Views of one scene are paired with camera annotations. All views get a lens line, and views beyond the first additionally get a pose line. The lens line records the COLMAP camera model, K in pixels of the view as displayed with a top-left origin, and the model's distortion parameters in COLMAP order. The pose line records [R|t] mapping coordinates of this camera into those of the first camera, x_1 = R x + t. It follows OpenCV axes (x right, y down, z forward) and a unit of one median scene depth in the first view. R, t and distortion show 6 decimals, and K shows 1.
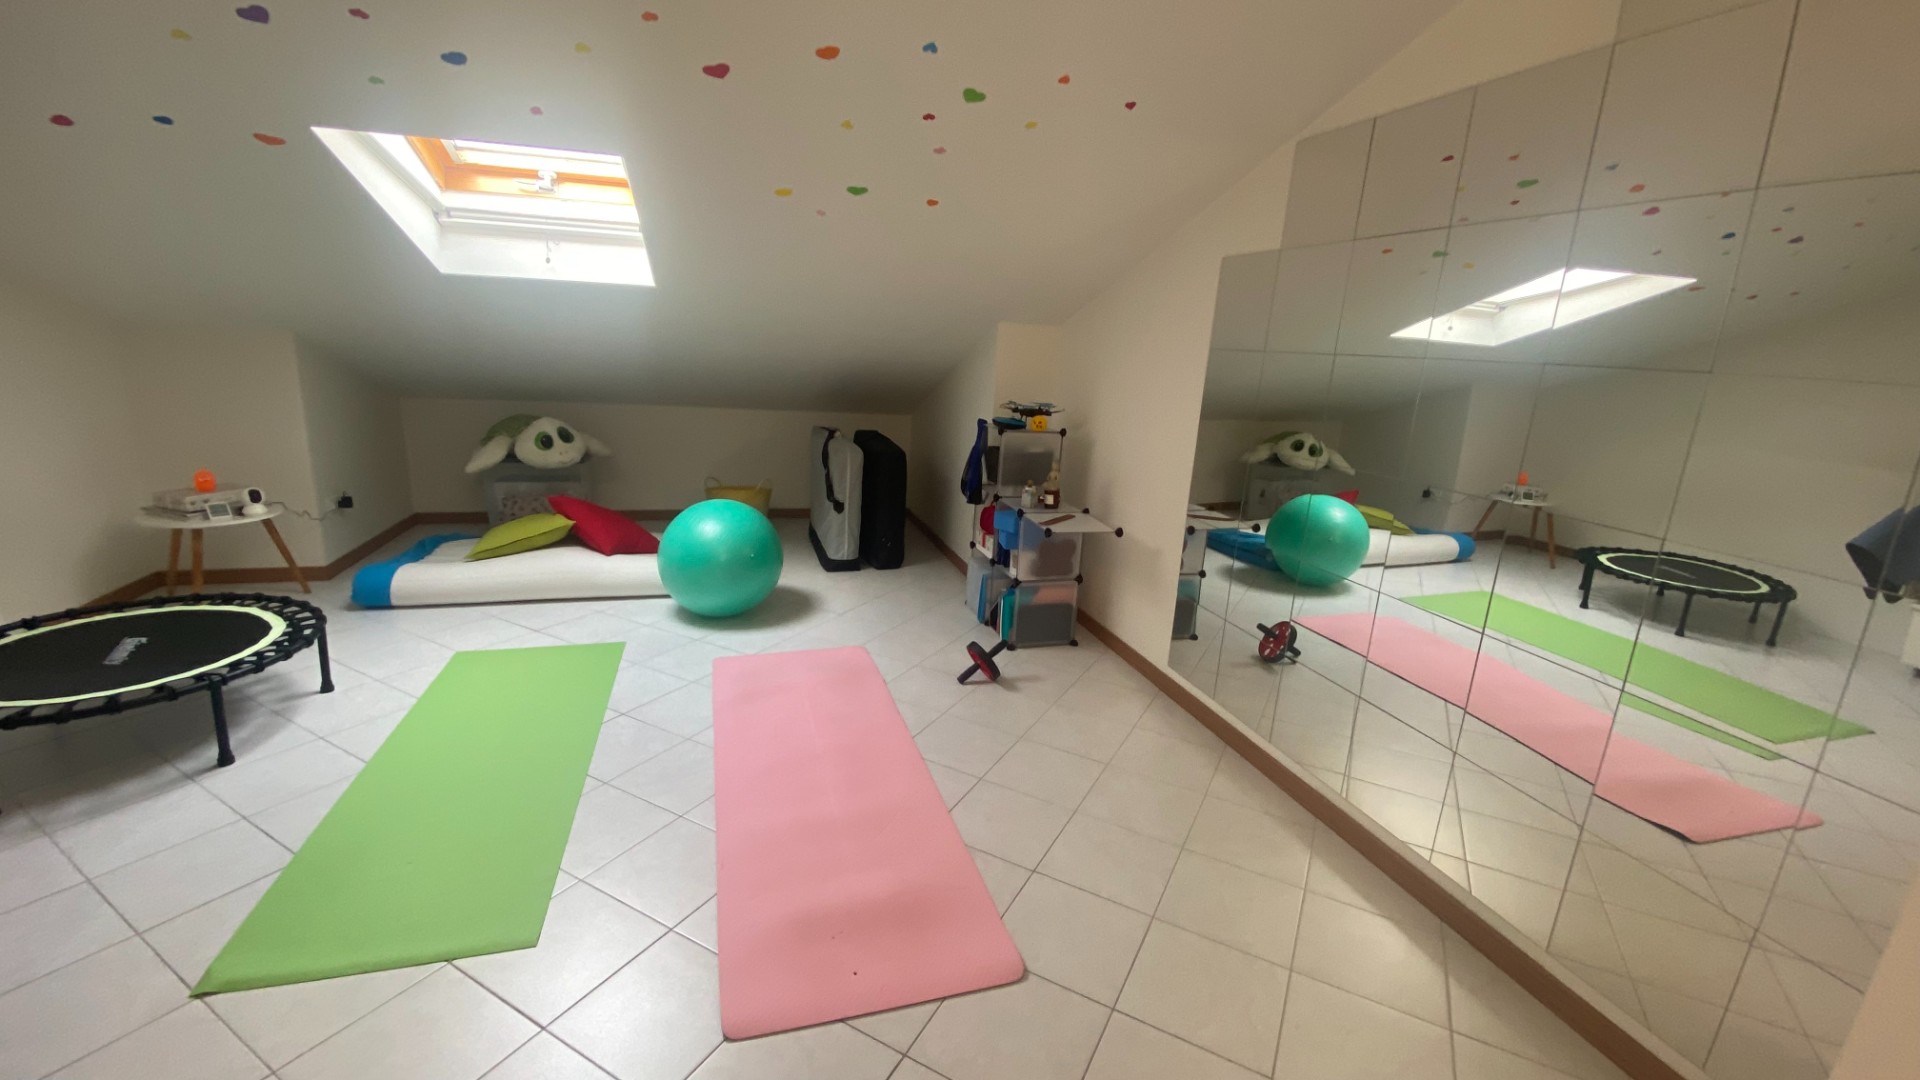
lens RADIAL K [[781.5, 0, 960.0], [0, 781.5, 540.0], [0, 0, 1]] dist [0.032219, -0.023817]
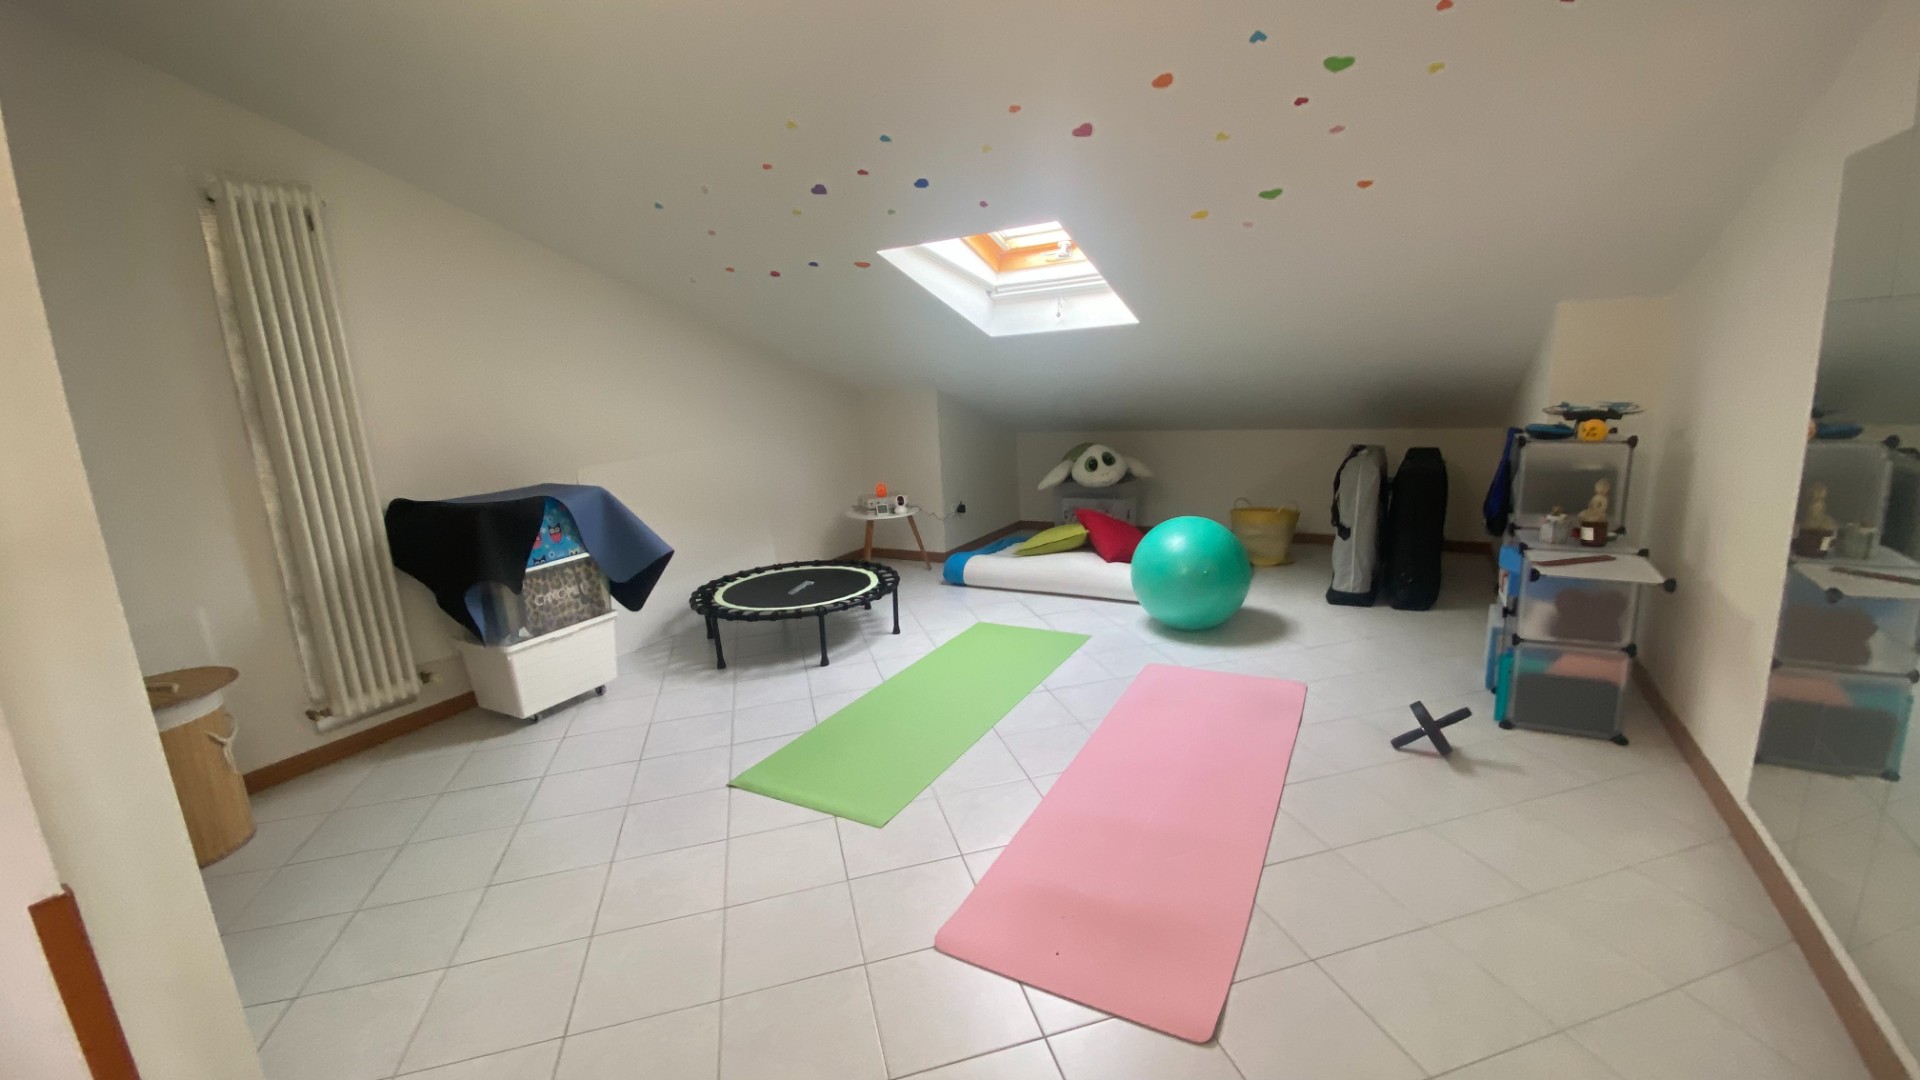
lens RADIAL K [[773.1, 0, 975.2], [0, 773.1, 546.1], [0, 0, 1]] dist [0.058740, -0.000102]
pose [[0.691184, 0.069504, -0.719329, 0.253200], [-0.089417, 0.995941, 0.010312, 0.002085], [0.717126, 0.057193, 0.694593, 0.080113]]
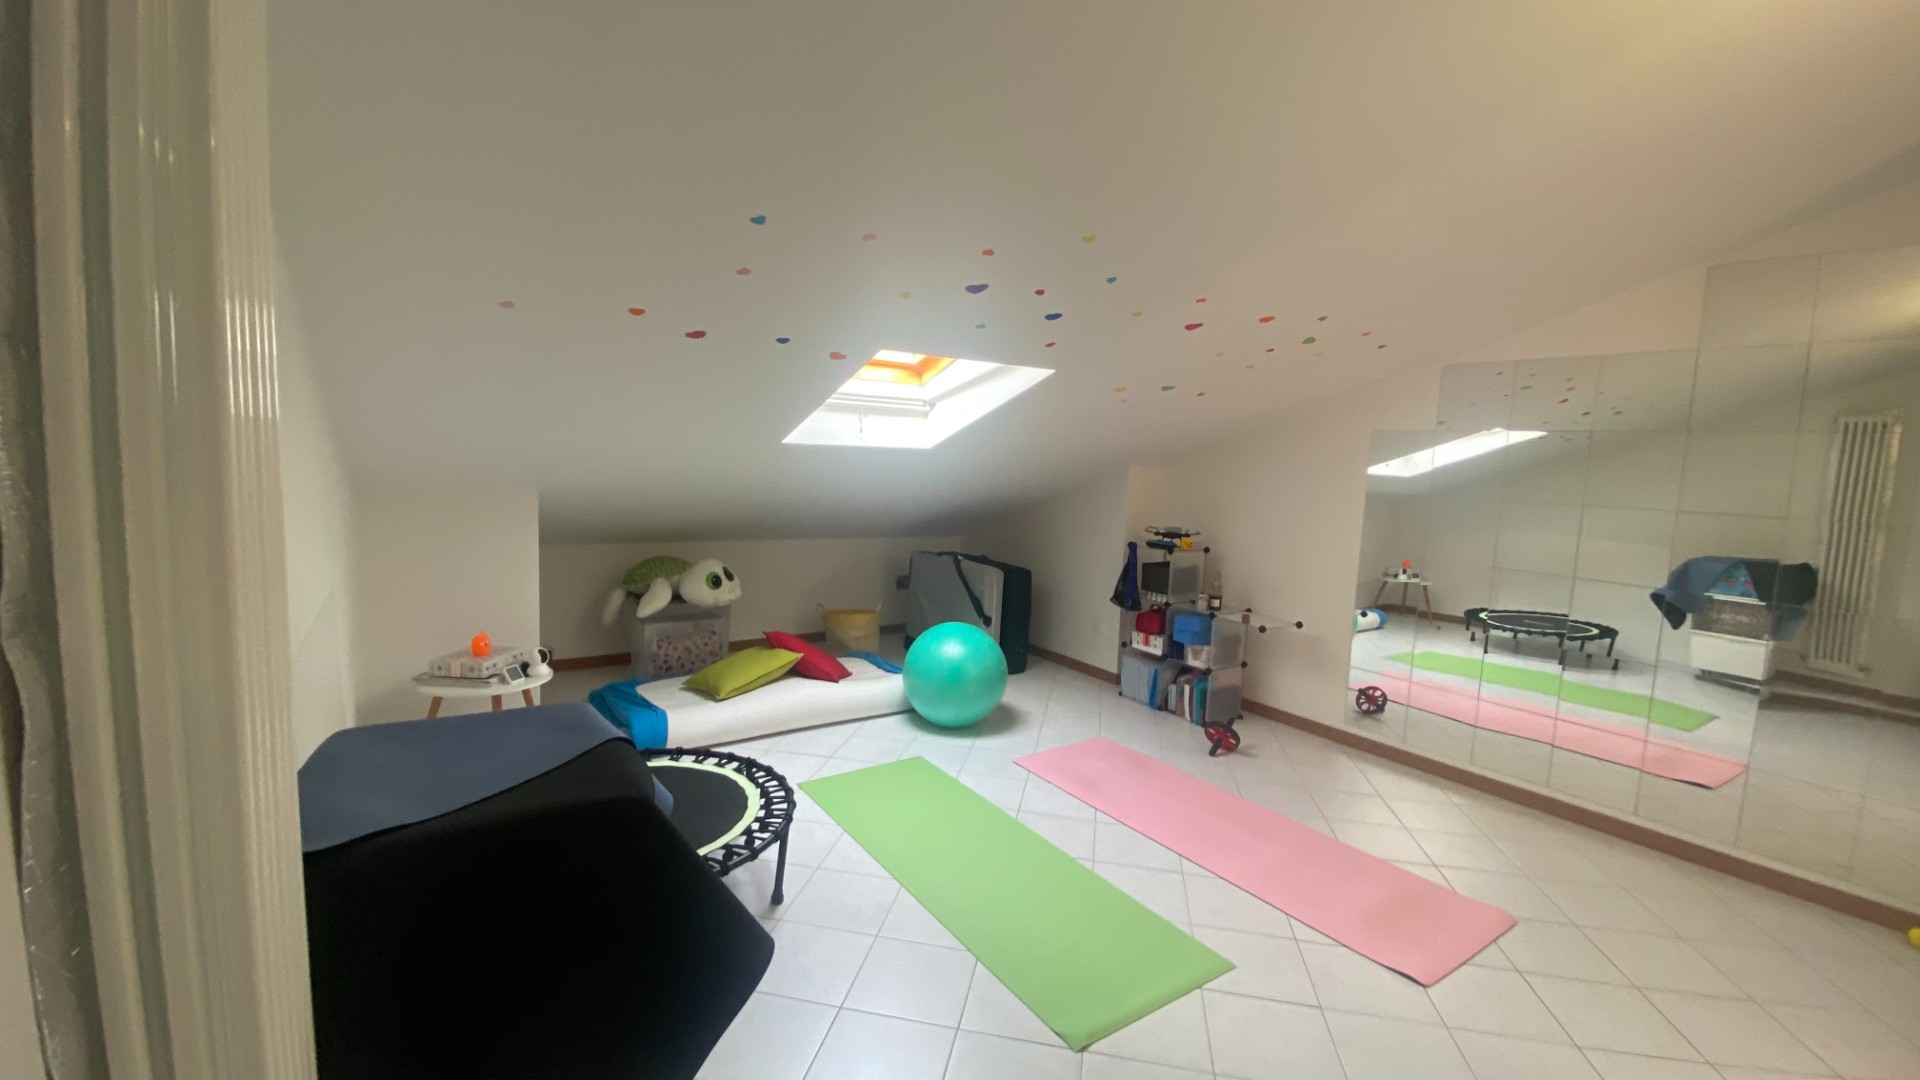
lens RADIAL K [[781.5, 0, 960.0], [0, 781.5, 540.0], [0, 0, 1]] dist [0.032219, -0.023817]
pose [[0.951998, -0.044561, 0.302844, -0.658039], [0.083657, 0.989558, -0.117372, -0.037484], [-0.294452, 0.137073, 0.945785, -0.101217]]
